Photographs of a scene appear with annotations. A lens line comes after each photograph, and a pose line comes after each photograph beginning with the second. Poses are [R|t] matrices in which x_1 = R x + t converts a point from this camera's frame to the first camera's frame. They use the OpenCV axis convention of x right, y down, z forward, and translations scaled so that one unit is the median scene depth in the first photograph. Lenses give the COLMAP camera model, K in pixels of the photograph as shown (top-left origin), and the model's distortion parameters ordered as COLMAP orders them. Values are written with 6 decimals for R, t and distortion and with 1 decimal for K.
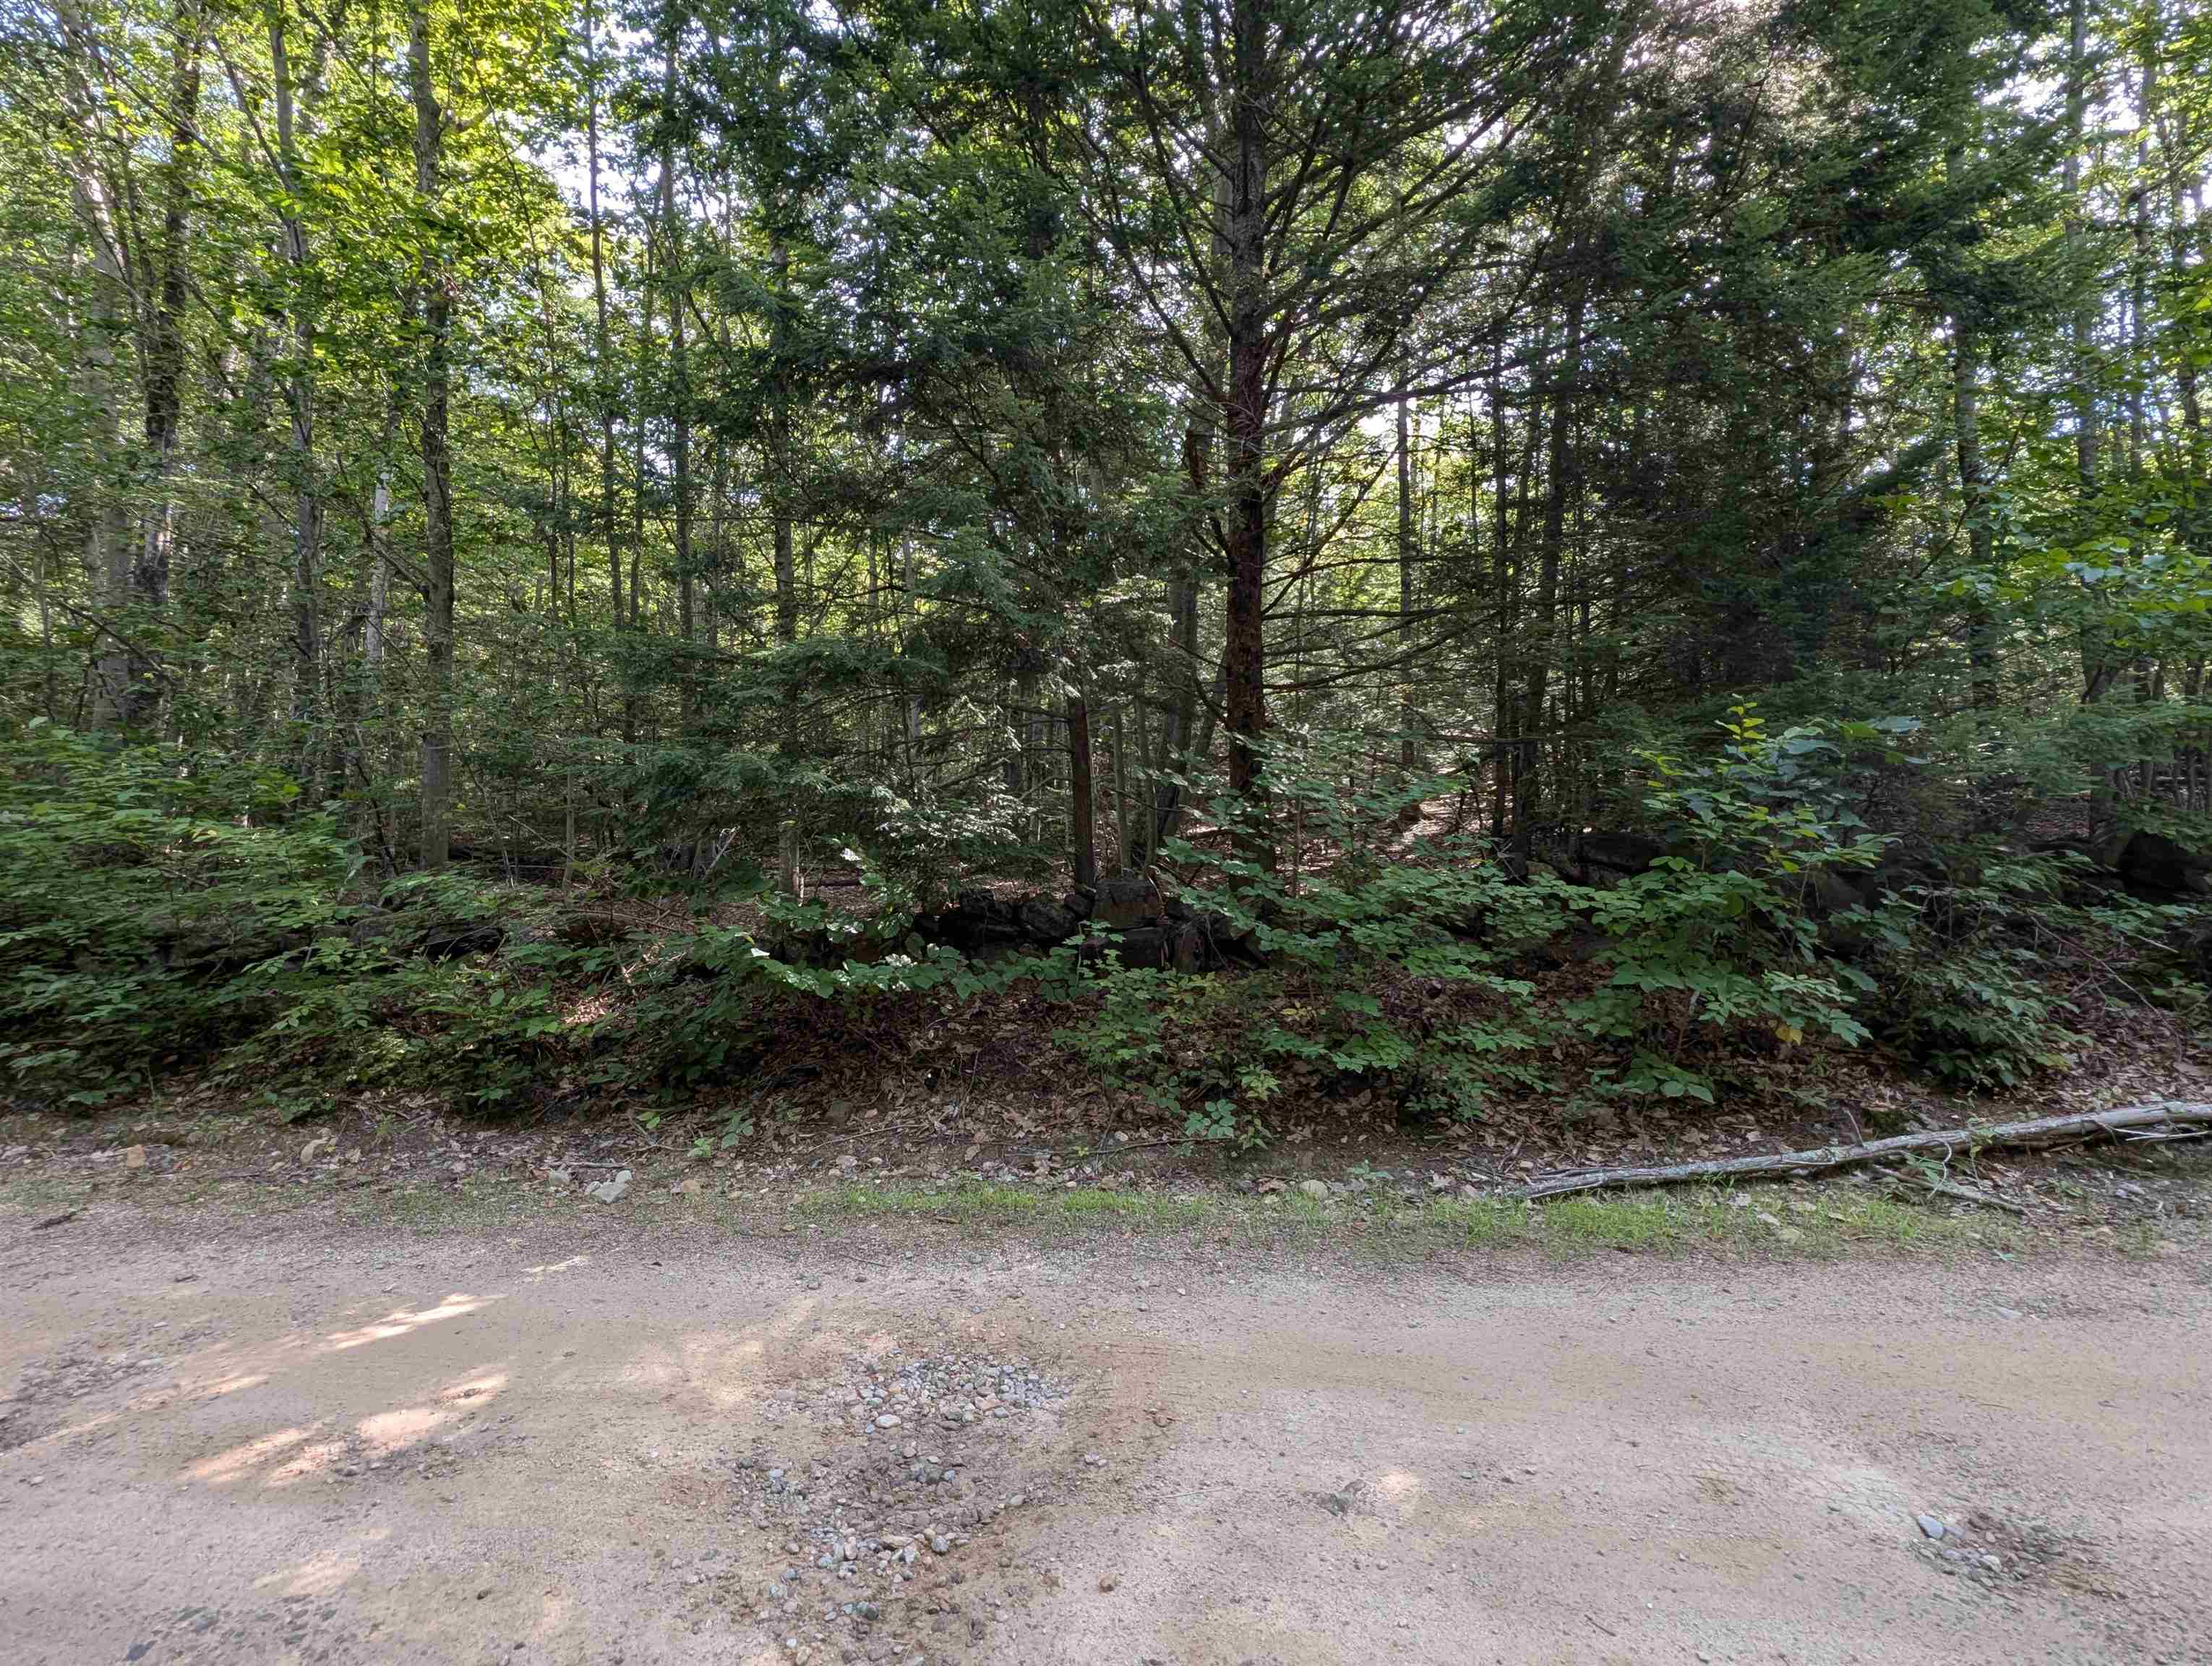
lens RADIAL K [[884.3, 0, 1111.6], [0, 884.3, 827.0], [0, 0, 1]] dist [0.006844, -0.003743]
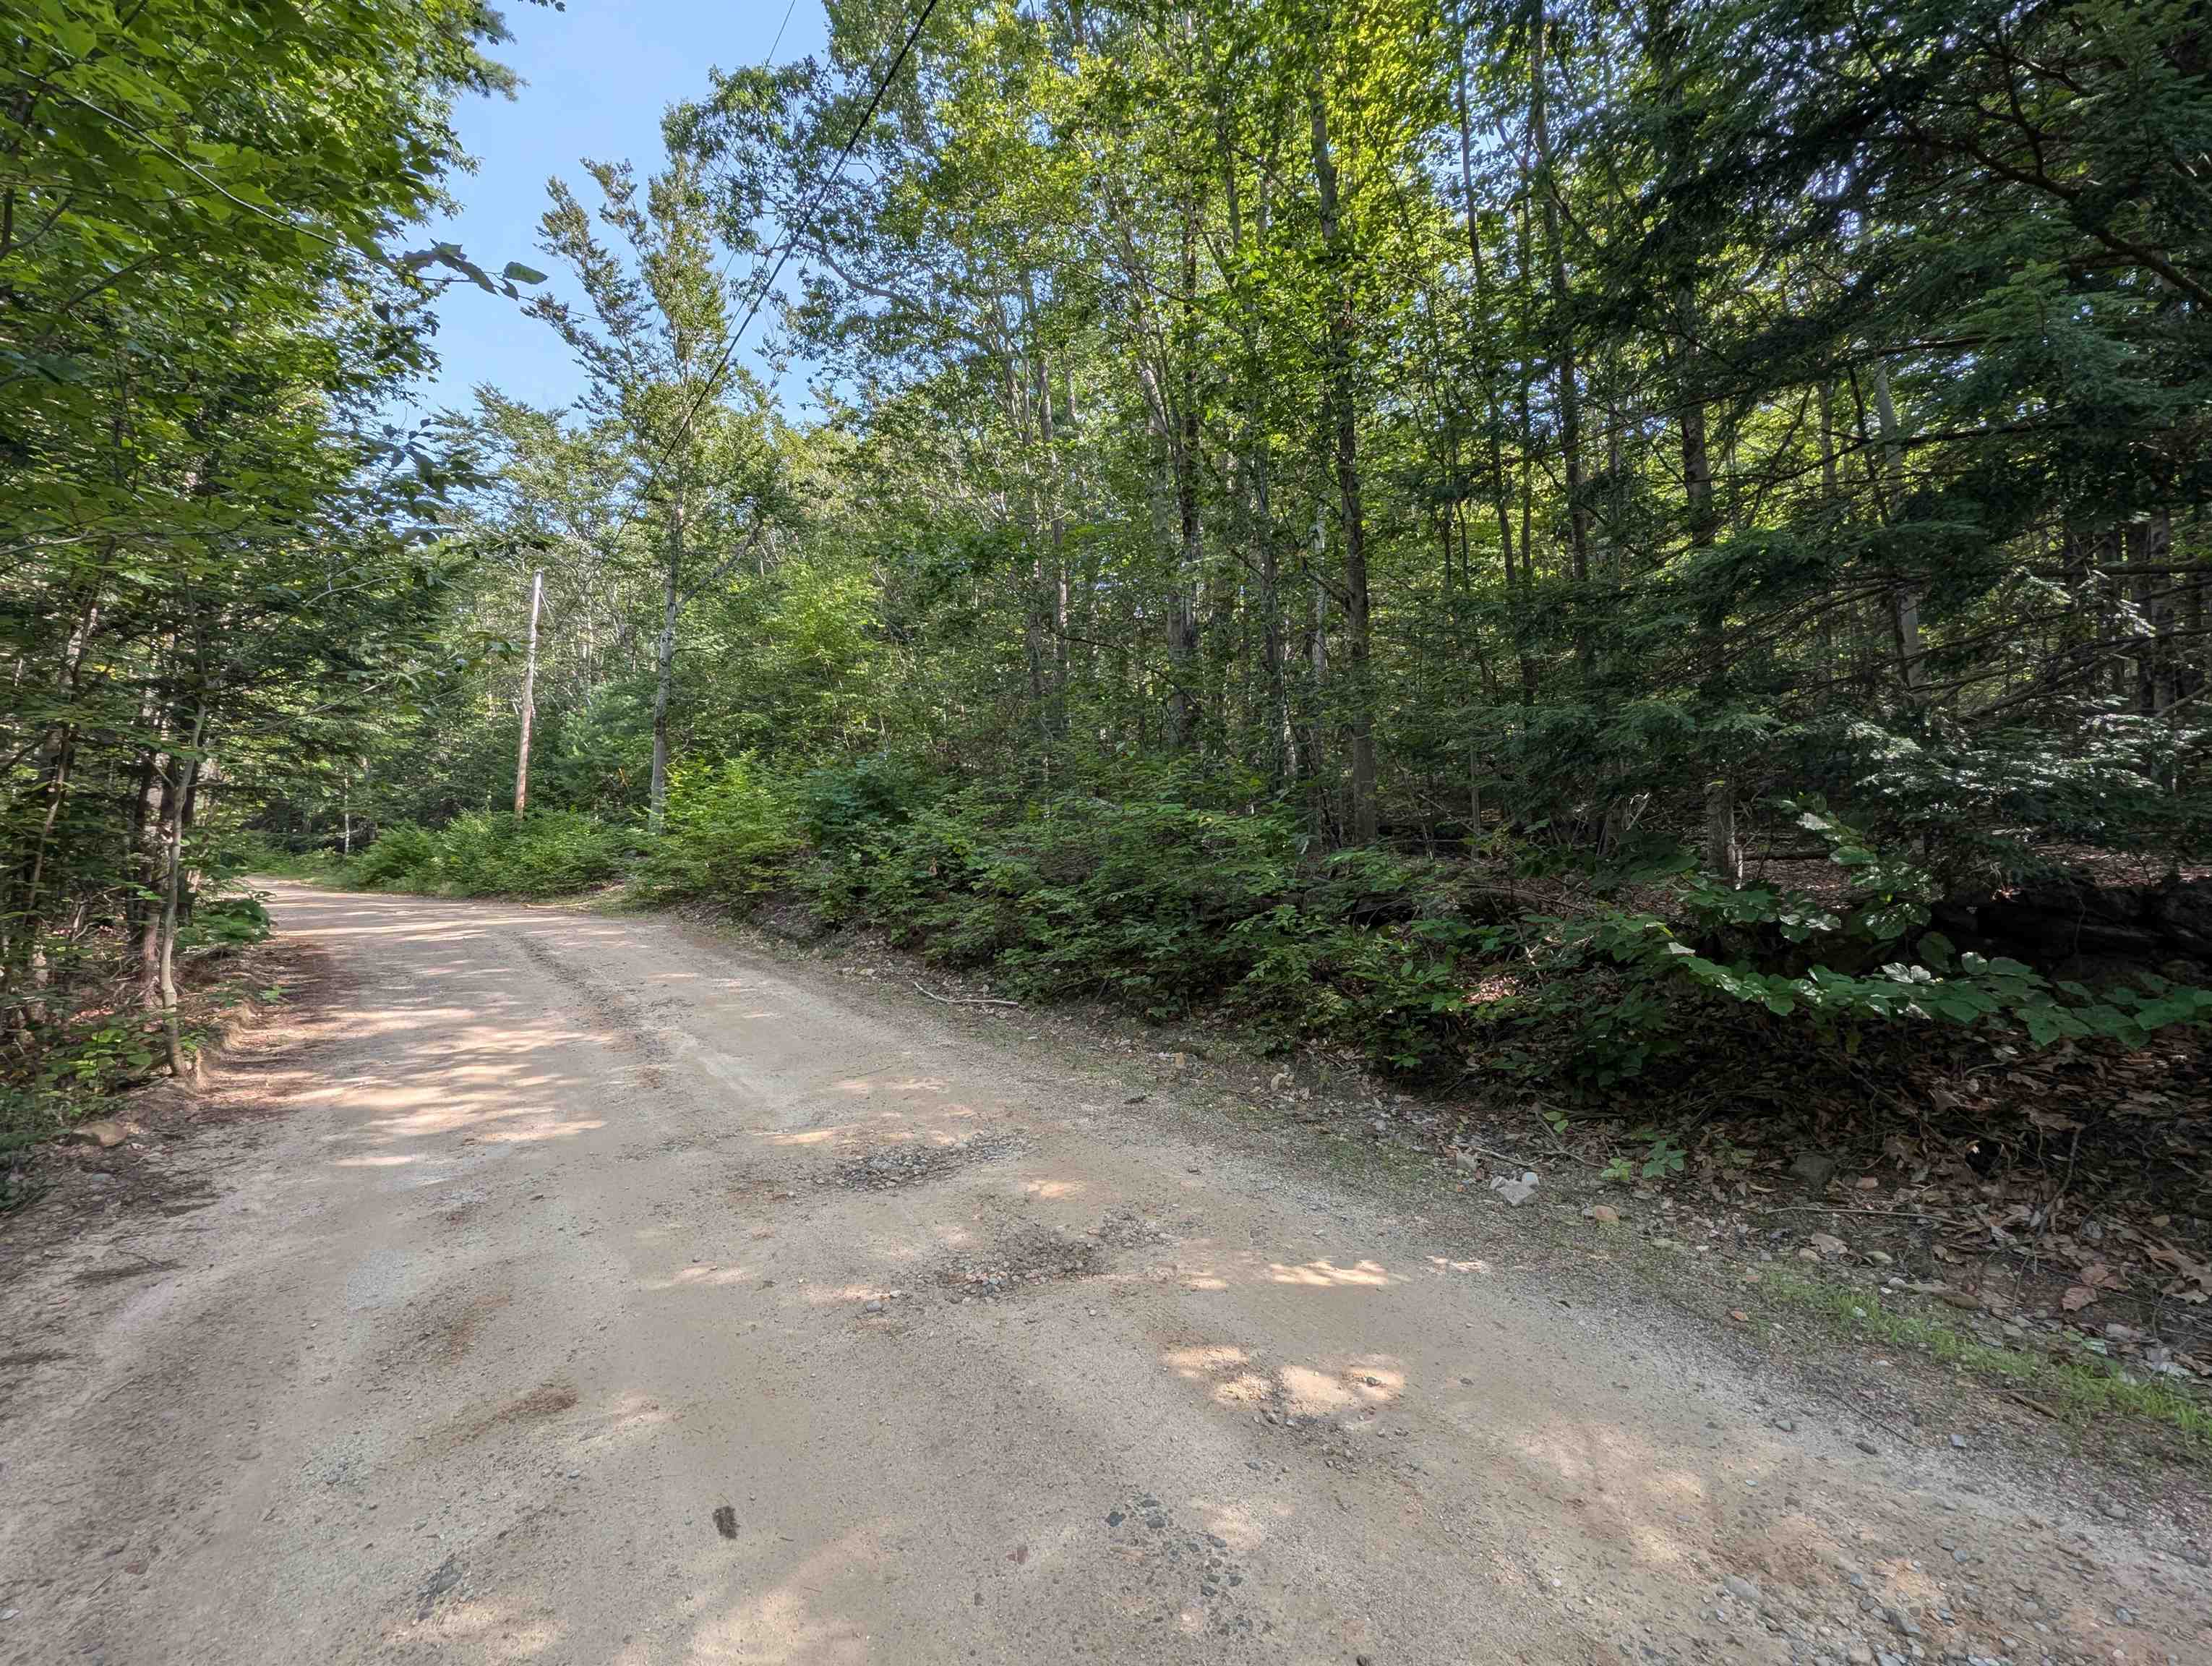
lens RADIAL K [[884.3, 0, 1111.6], [0, 884.3, 827.0], [0, 0, 1]] dist [0.006844, -0.003743]
pose [[0.578290, -0.026346, -0.815405, -0.037017], [0.053021, 0.998579, 0.005338, 0.001334], [0.814106, -0.046320, 0.578866, 0.114645]]
